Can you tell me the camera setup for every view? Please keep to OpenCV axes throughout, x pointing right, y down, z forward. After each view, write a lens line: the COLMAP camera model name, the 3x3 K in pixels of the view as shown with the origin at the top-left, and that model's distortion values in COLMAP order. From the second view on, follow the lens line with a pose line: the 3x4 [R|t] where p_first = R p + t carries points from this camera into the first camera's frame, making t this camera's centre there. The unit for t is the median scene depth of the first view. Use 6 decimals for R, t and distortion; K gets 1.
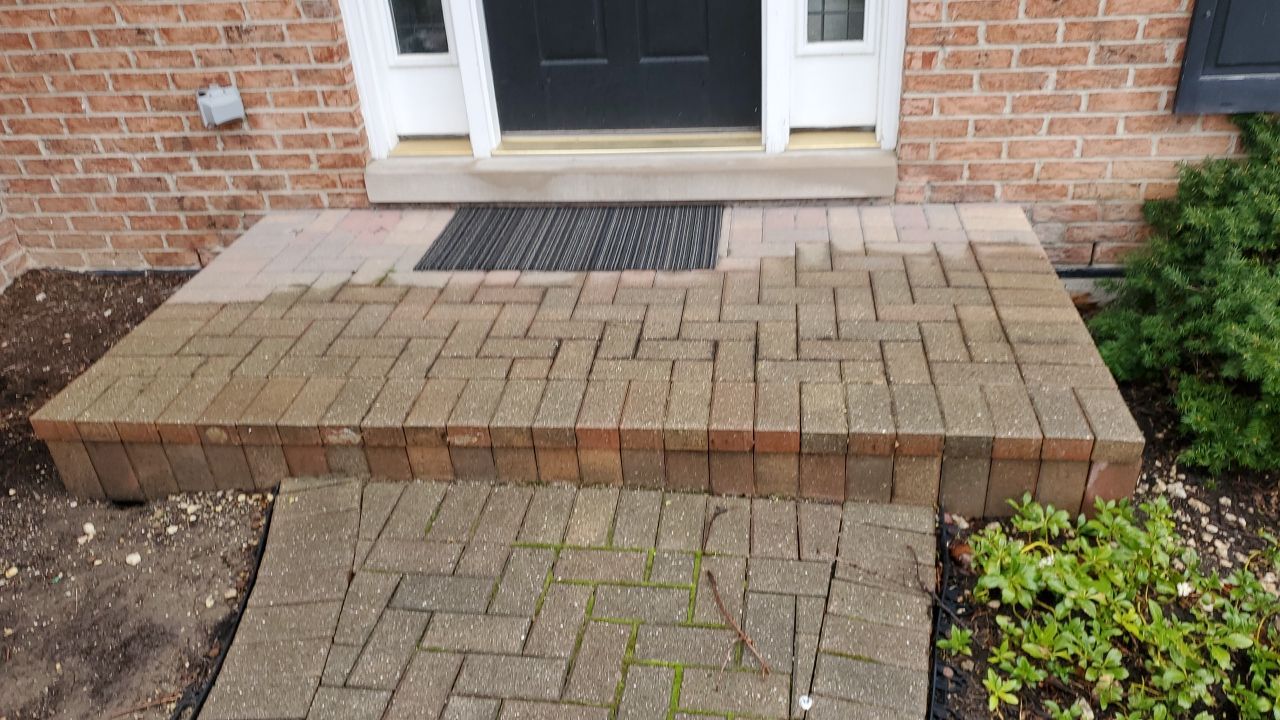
lens RADIAL K [[993.3, 0, 649.3], [0, 993.3, 369.3], [0, 0, 1]] dist [0.013004, 0.004774]
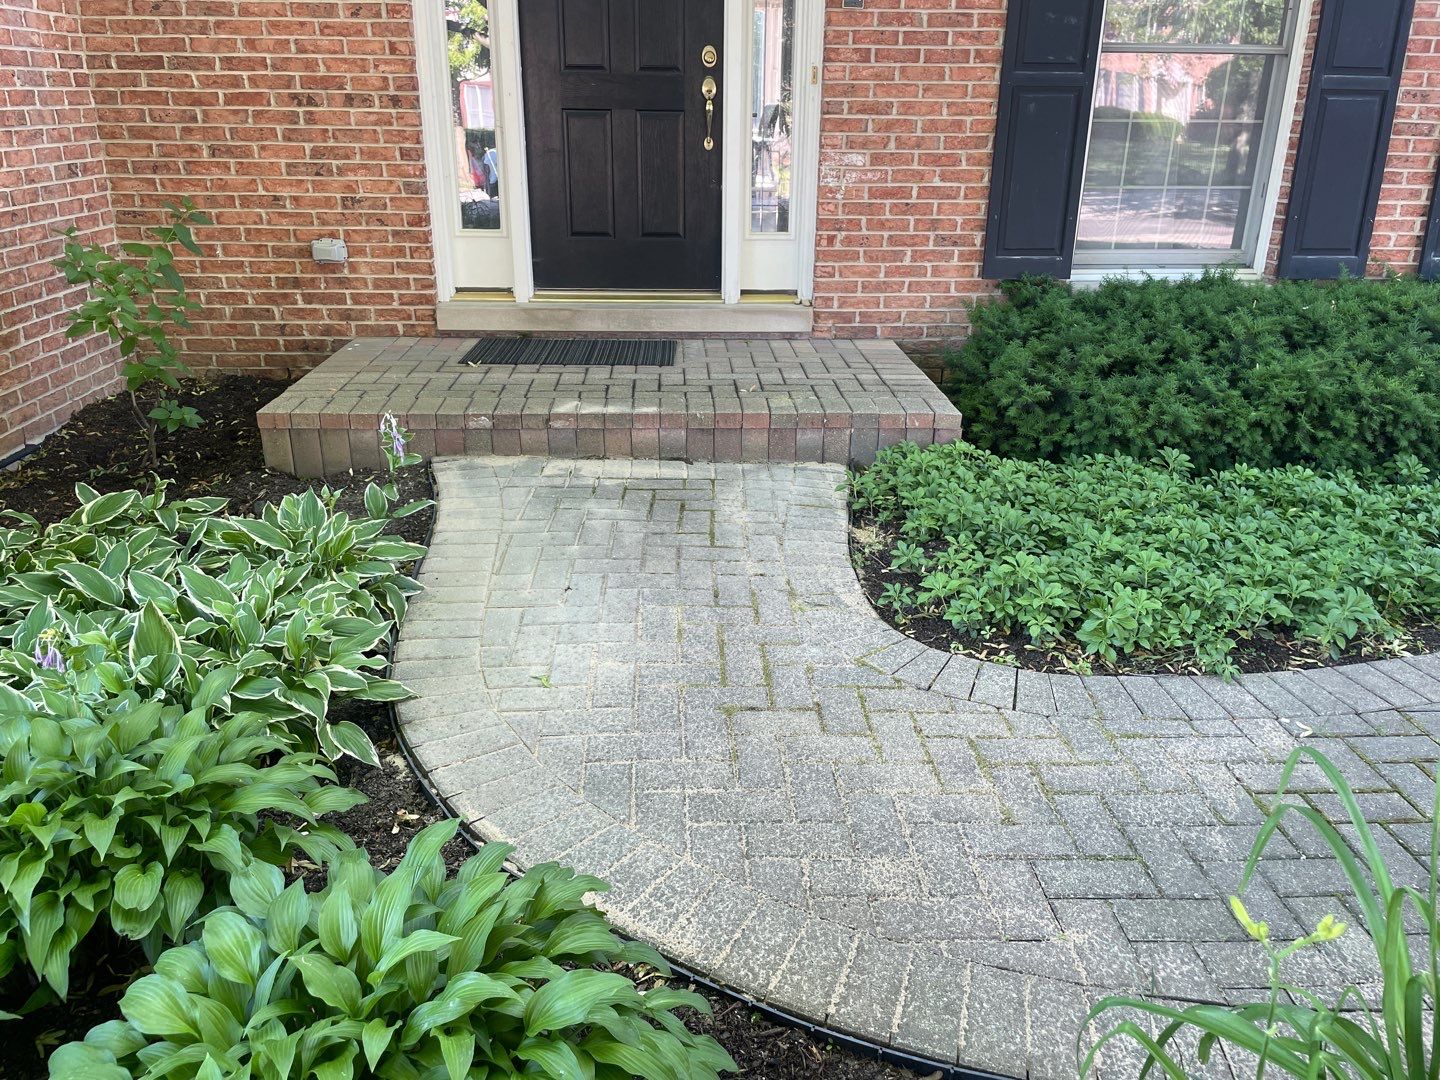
lens RADIAL K [[1106.9, 0, 714.2], [0, 1106.9, 531.1], [0, 0, 1]] dist [0.059192, -0.083757]
pose [[0.985406, 0.006296, 0.170105, -0.186405], [0.023085, 0.985140, -0.170193, 0.419406], [-0.168648, 0.171636, 0.970618, -0.557219]]
